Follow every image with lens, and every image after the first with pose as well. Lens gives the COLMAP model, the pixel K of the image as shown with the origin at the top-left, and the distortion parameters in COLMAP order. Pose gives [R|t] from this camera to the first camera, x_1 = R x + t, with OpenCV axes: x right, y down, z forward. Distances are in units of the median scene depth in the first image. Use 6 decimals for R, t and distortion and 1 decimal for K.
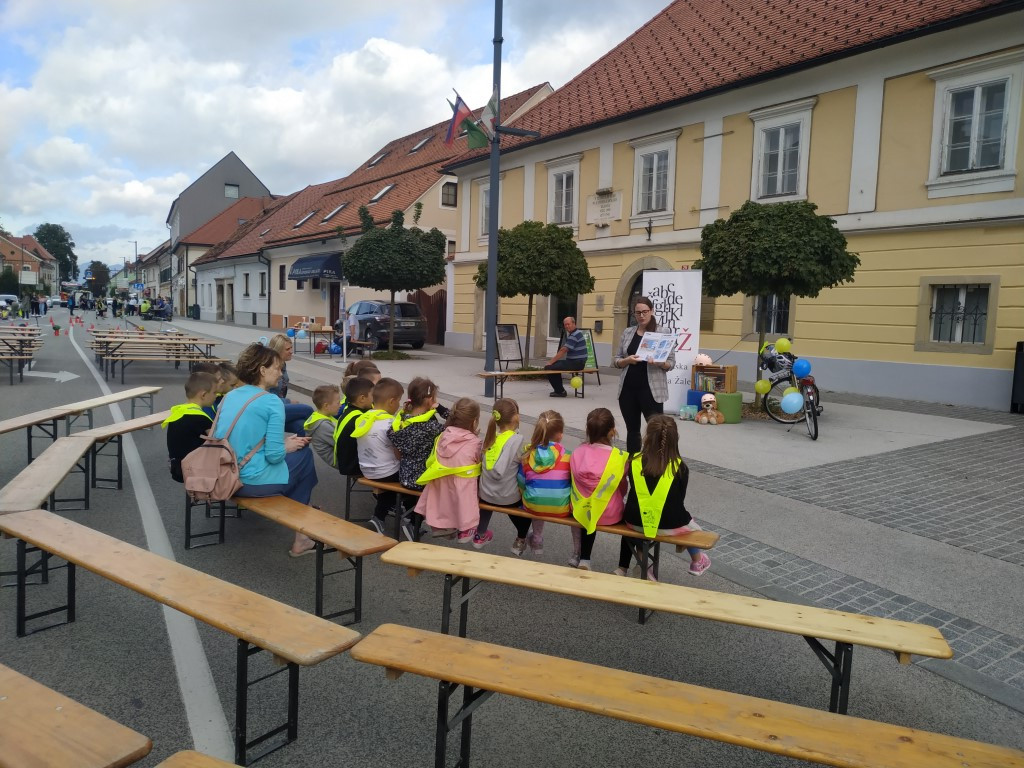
lens RADIAL K [[738.1, 0, 512.0], [0, 738.1, 384.0], [0, 0, 1]] dist [0.007947, -0.002491]
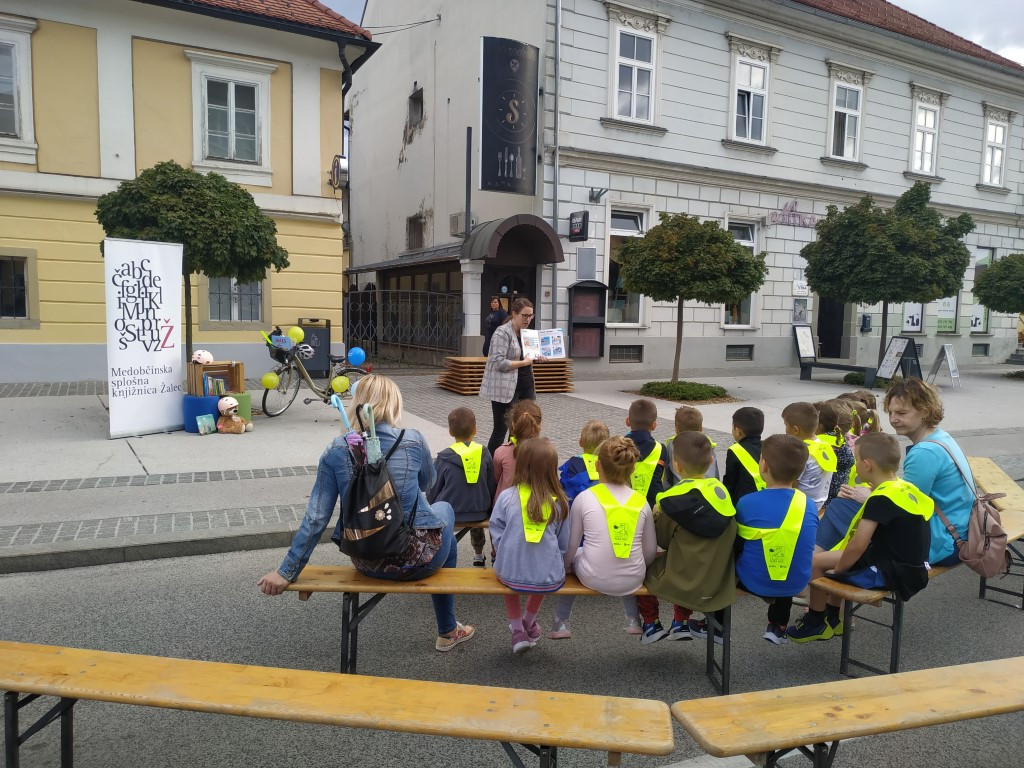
lens RADIAL K [[739.5, 0, 516.2], [0, 739.5, 389.1], [0, 0, 1]] dist [0.000238, -0.007742]
pose [[0.113602, -0.130412, 0.984930, -0.345668], [0.073102, 0.989758, 0.122620, -0.049898], [-0.990833, 0.058070, 0.121972, 0.385910]]
